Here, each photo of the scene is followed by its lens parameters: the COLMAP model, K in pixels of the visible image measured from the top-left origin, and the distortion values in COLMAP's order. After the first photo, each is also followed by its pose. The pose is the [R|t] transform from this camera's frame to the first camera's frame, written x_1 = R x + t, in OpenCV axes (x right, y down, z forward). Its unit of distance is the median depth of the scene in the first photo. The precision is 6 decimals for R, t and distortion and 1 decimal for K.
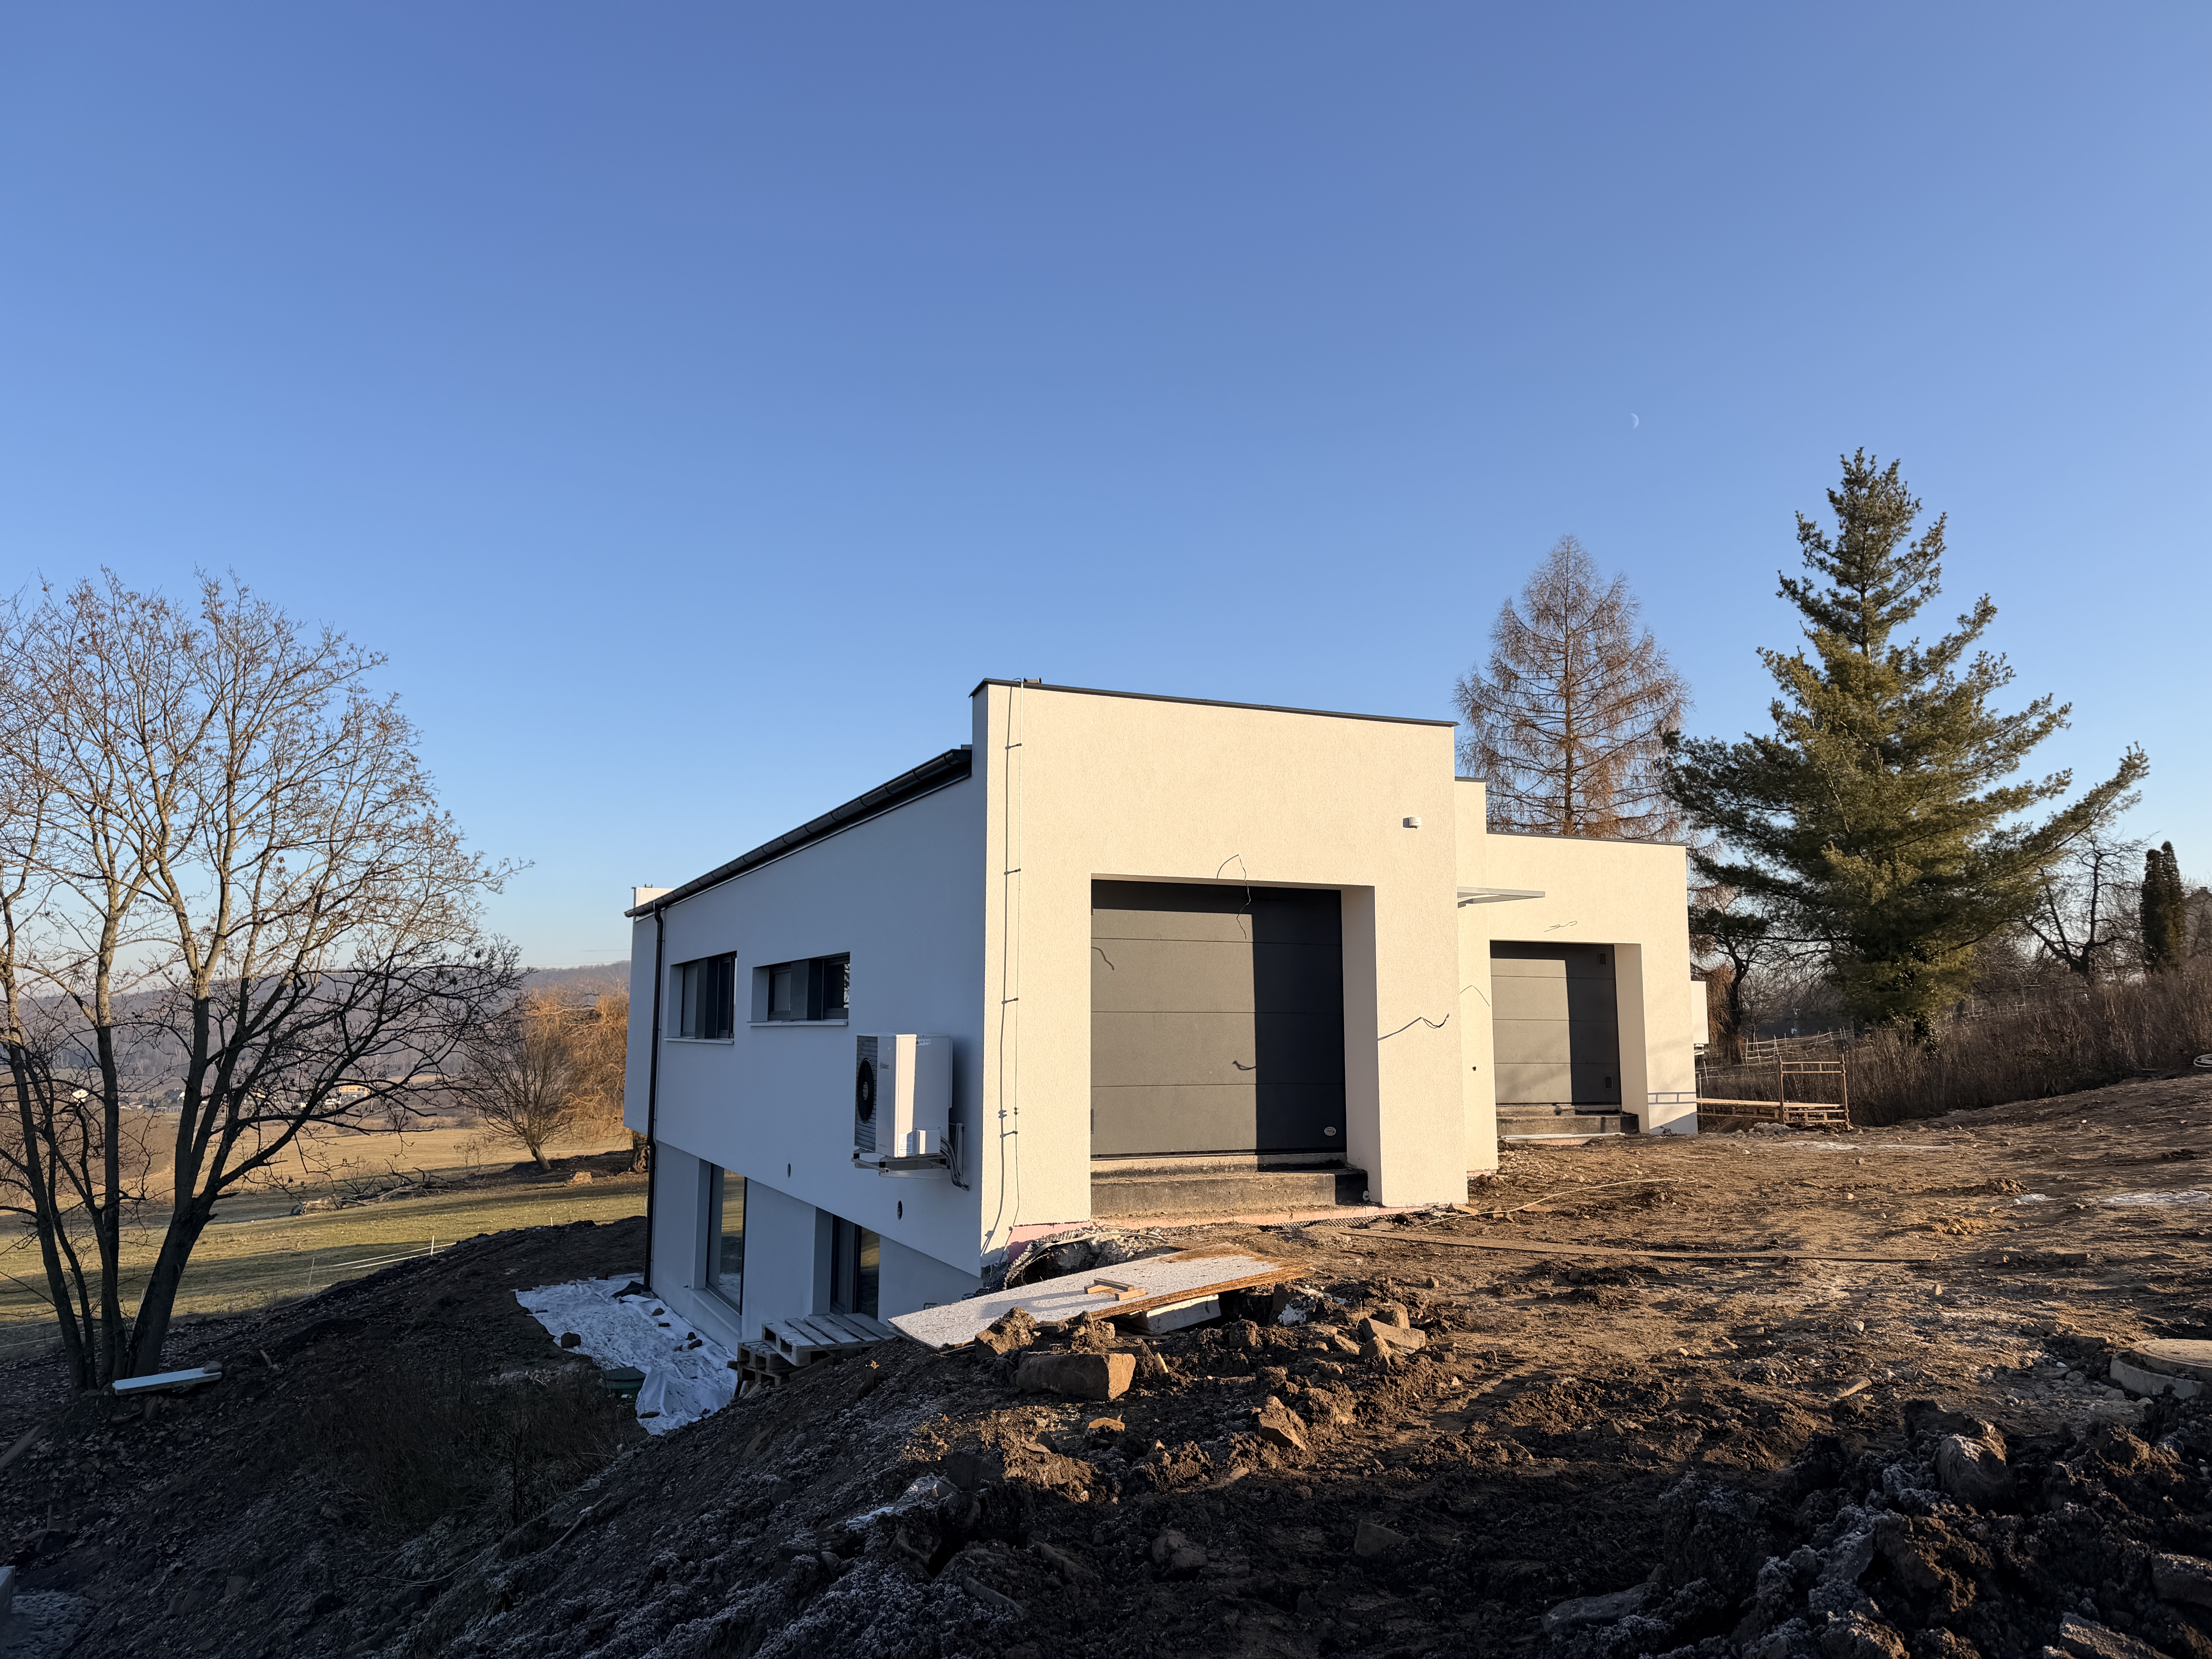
lens RADIAL K [[1561.0, 0, 1109.1], [0, 1561.0, 827.2], [0, 0, 1]] dist [0.034028, -0.035289]
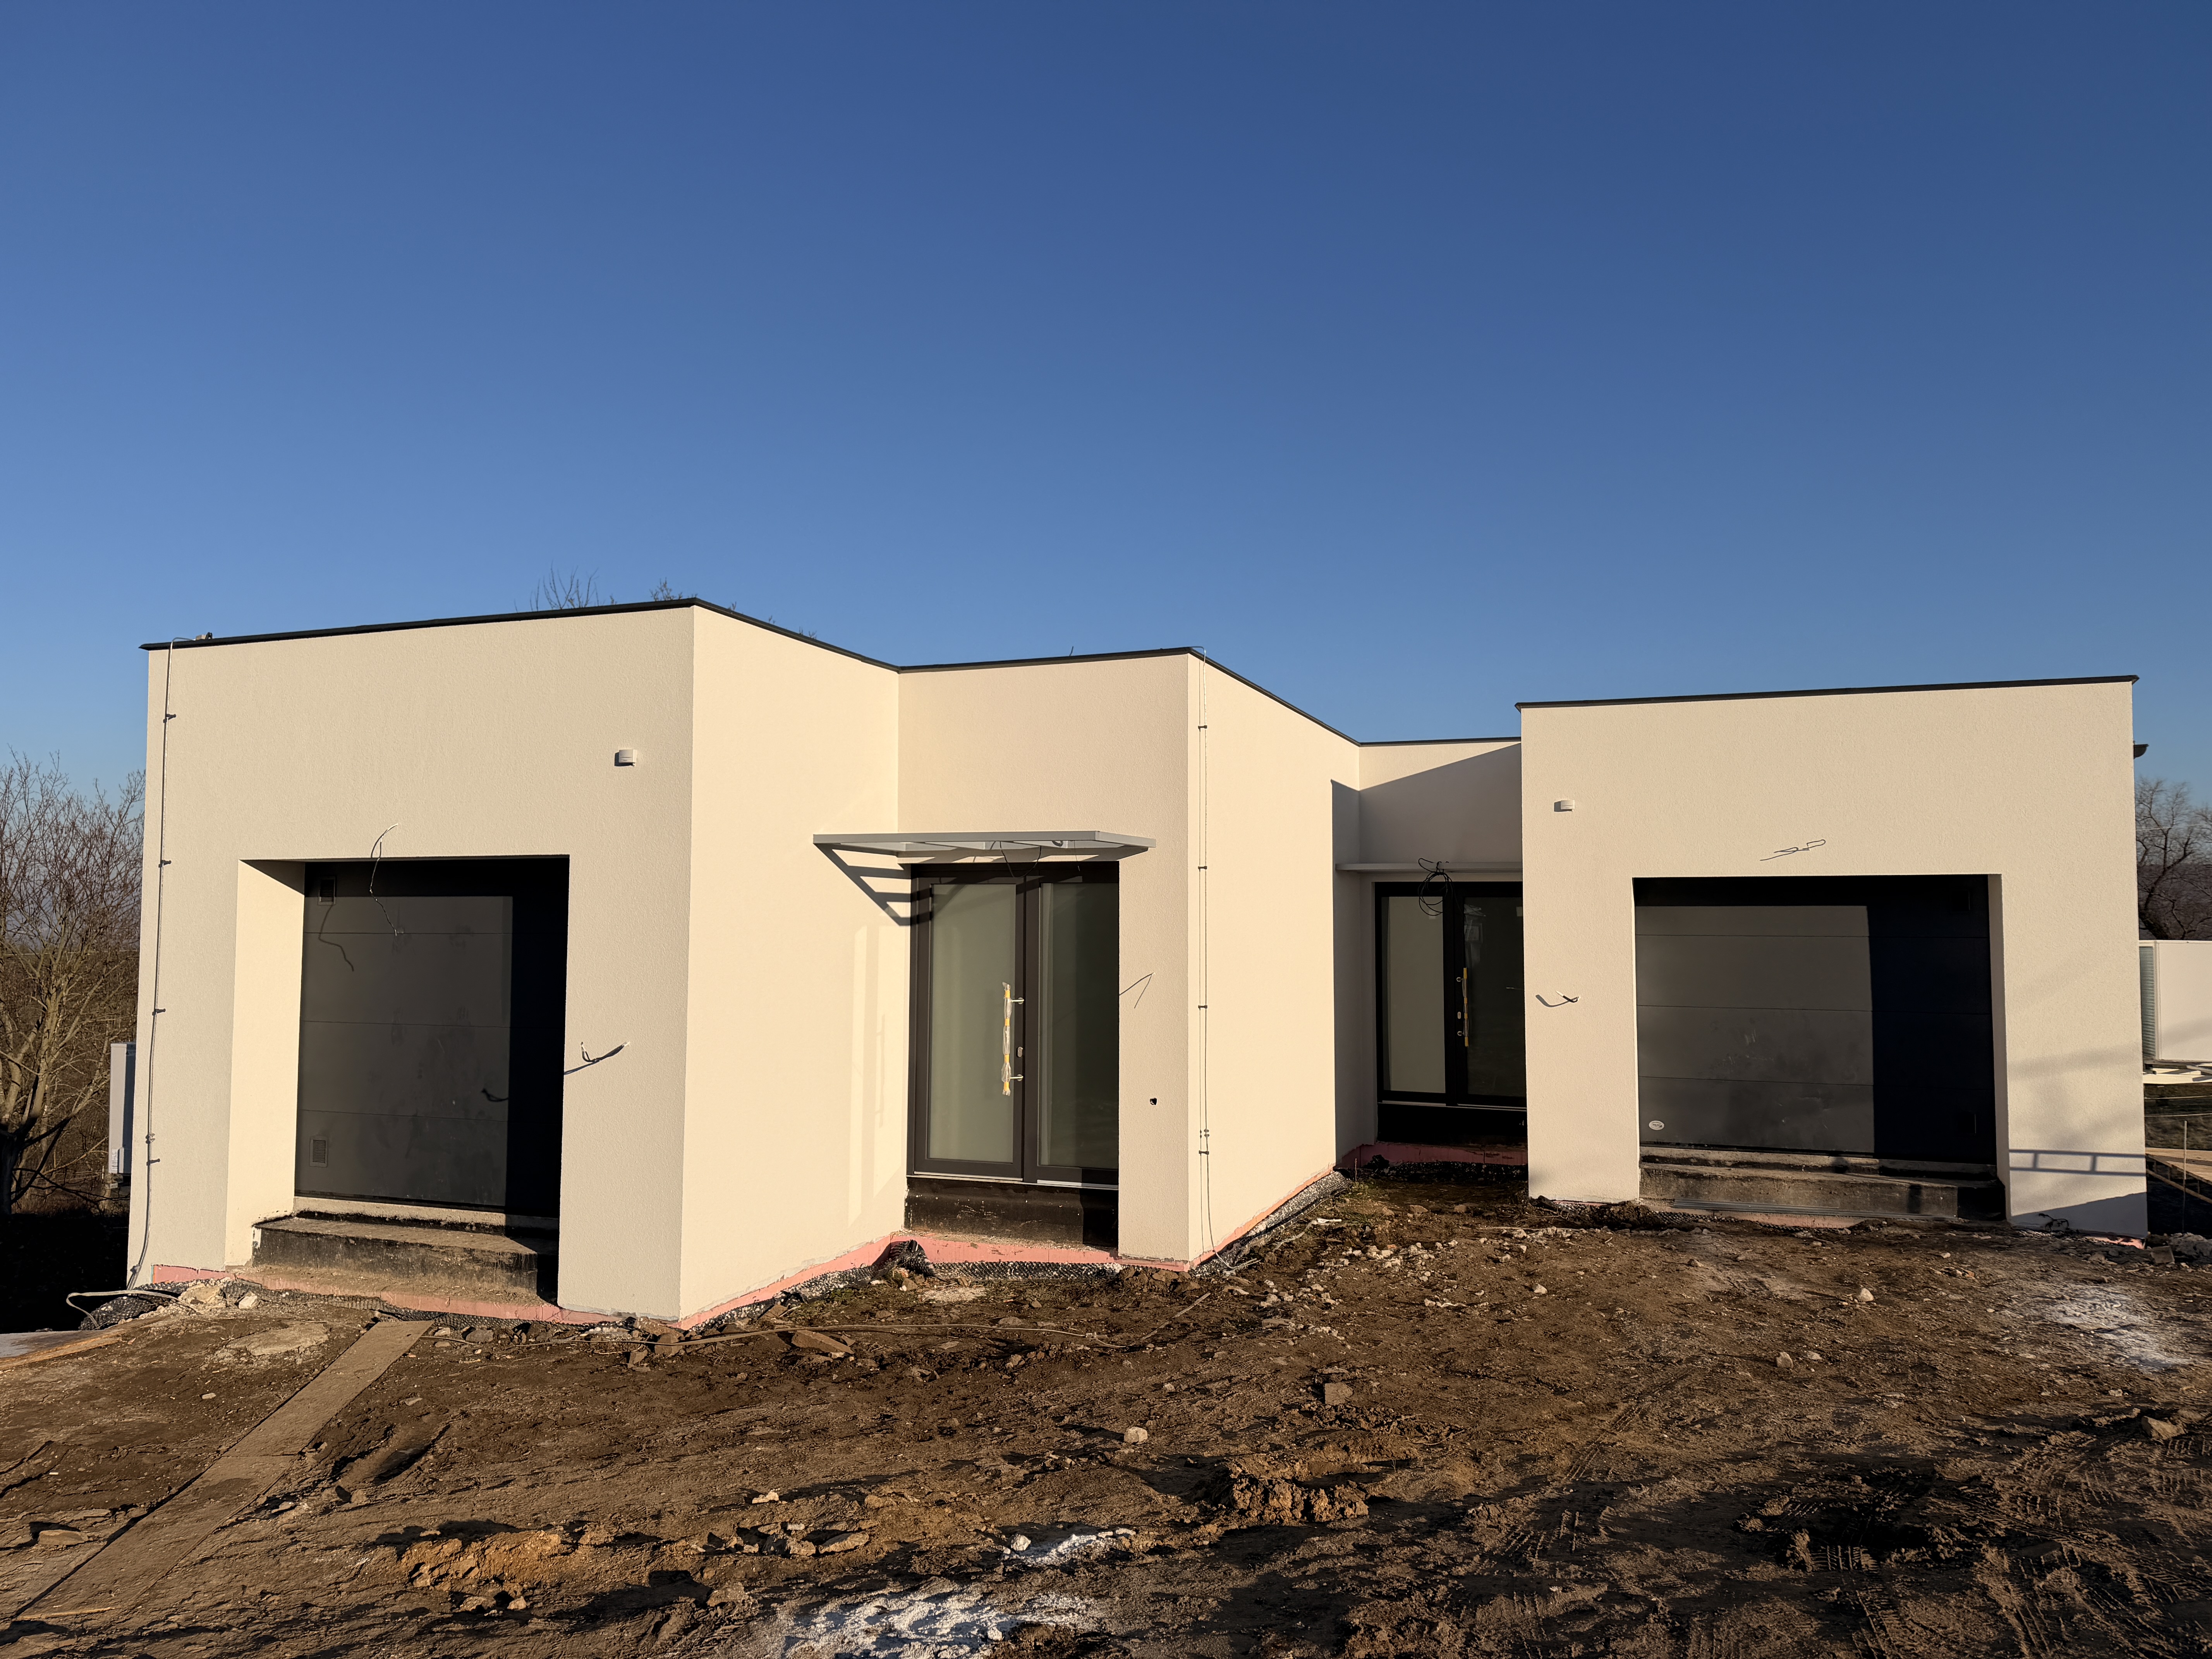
lens RADIAL K [[1561.0, 0, 1107.2], [0, 1561.0, 828.0], [0, 0, 1]] dist [0.034028, -0.035289]
pose [[0.705040, -0.036774, -0.708214, 0.658454], [0.089804, 0.995245, 0.037723, 0.015993], [0.703459, -0.090197, 0.704990, 0.531270]]
